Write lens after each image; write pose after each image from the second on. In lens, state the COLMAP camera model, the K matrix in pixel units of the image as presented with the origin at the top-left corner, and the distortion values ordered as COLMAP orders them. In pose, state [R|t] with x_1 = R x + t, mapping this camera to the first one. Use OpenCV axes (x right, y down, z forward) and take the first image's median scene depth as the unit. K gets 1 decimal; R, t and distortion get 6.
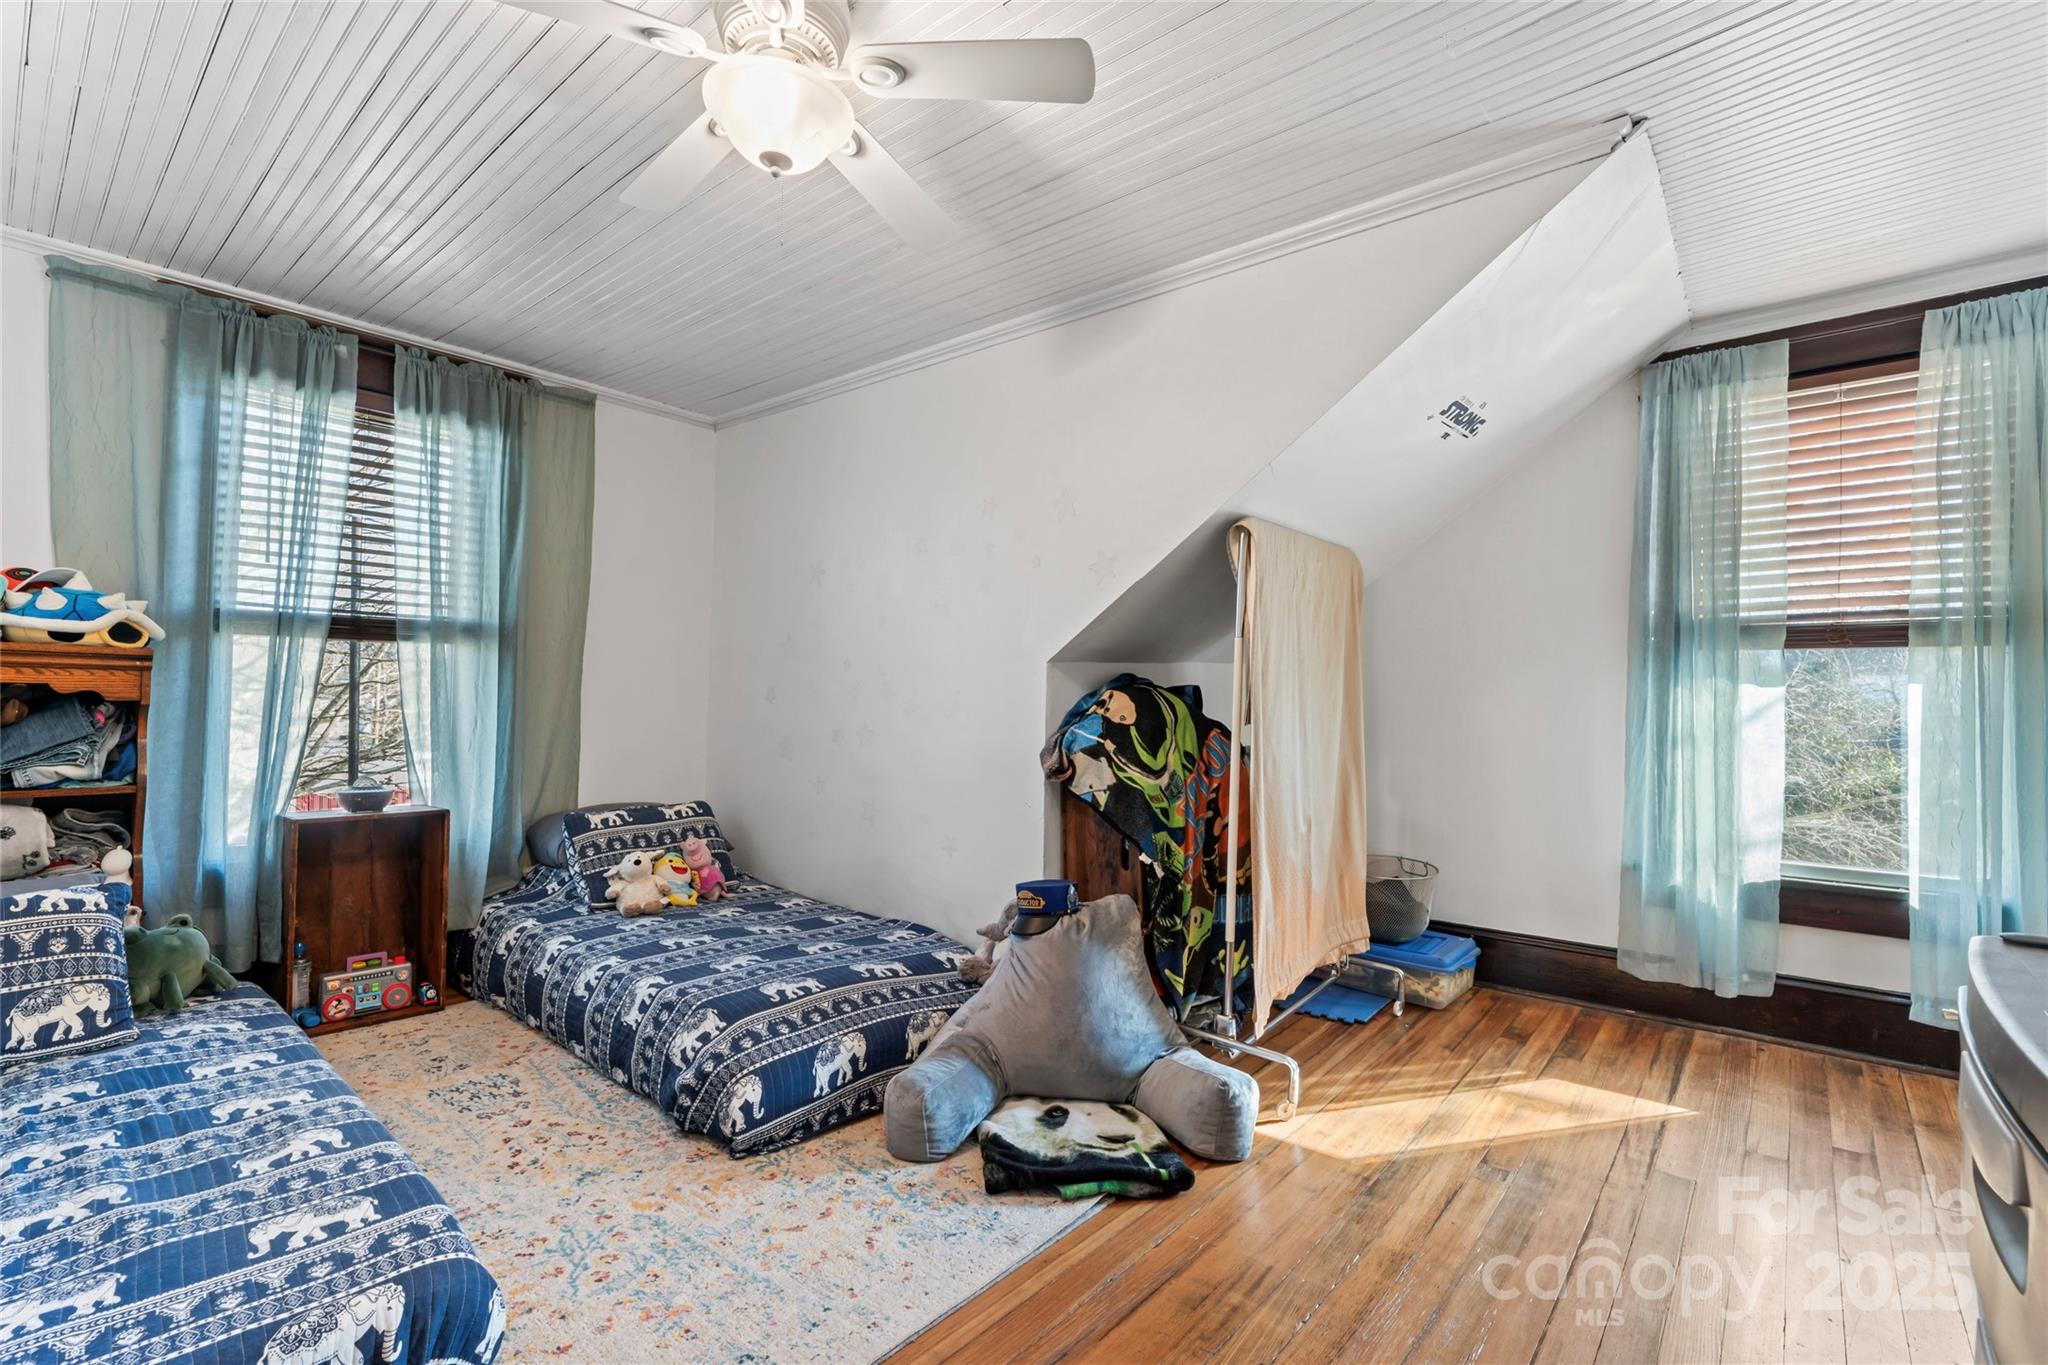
lens RADIAL K [[924.0, 0, 1025.2], [0, 924.0, 679.8], [0, 0, 1]] dist [0.001692, -0.000251]
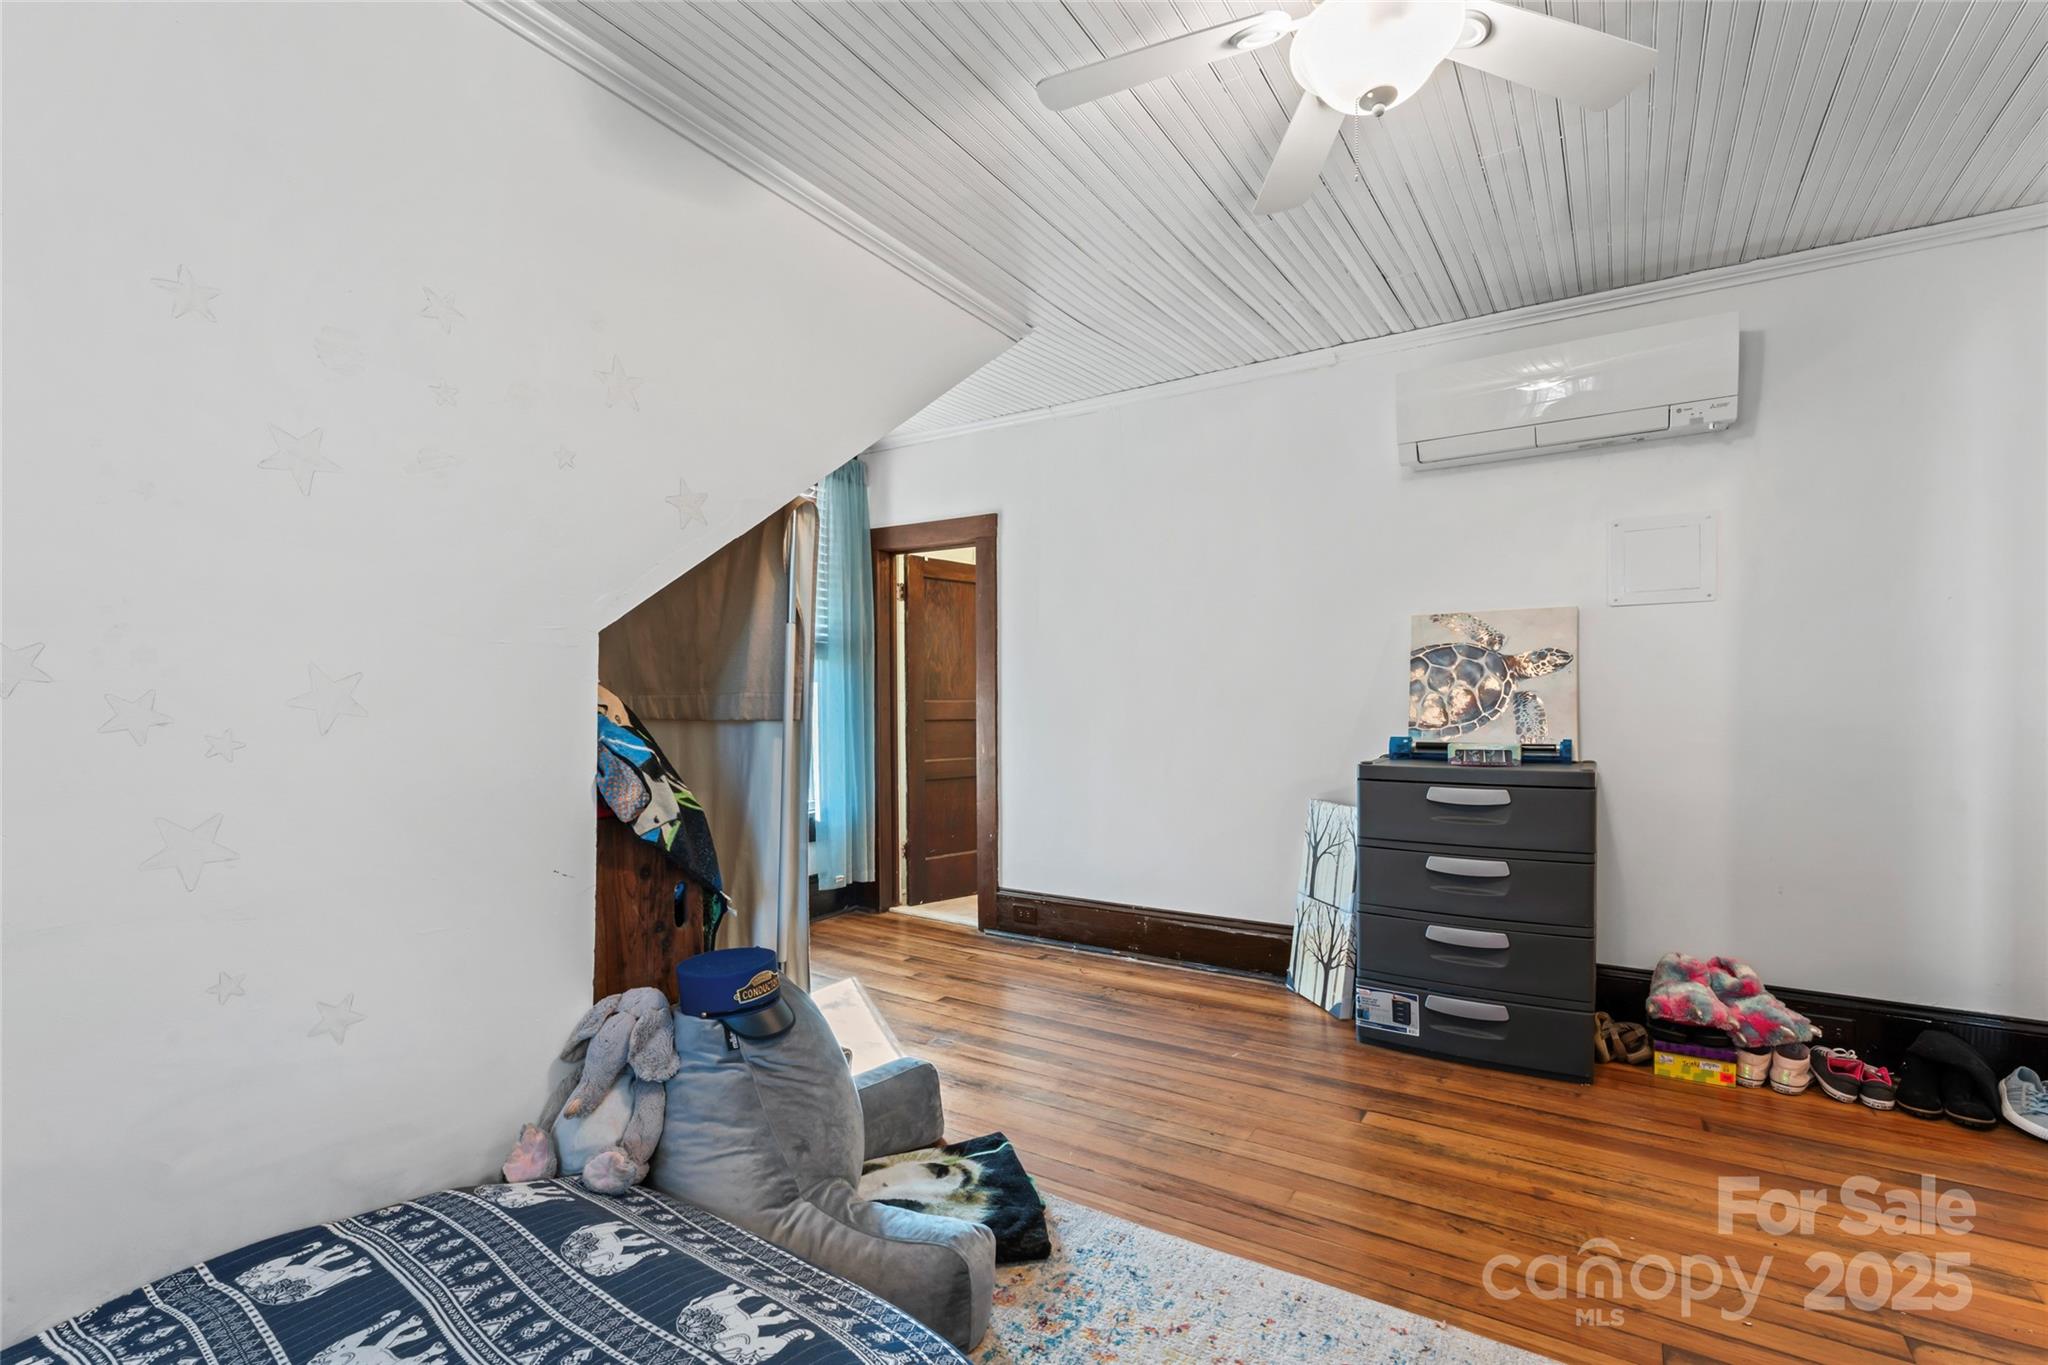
lens RADIAL K [[924.0, 0, 1026.2], [0, 924.0, 702.7], [0, 0, 1]] dist [0.001692, -0.000251]
pose [[-0.139083, -0.013614, 0.990187, -0.697246], [-0.022921, 0.999682, 0.010525, 0.016524], [-0.990015, -0.021233, -0.139351, 0.896846]]
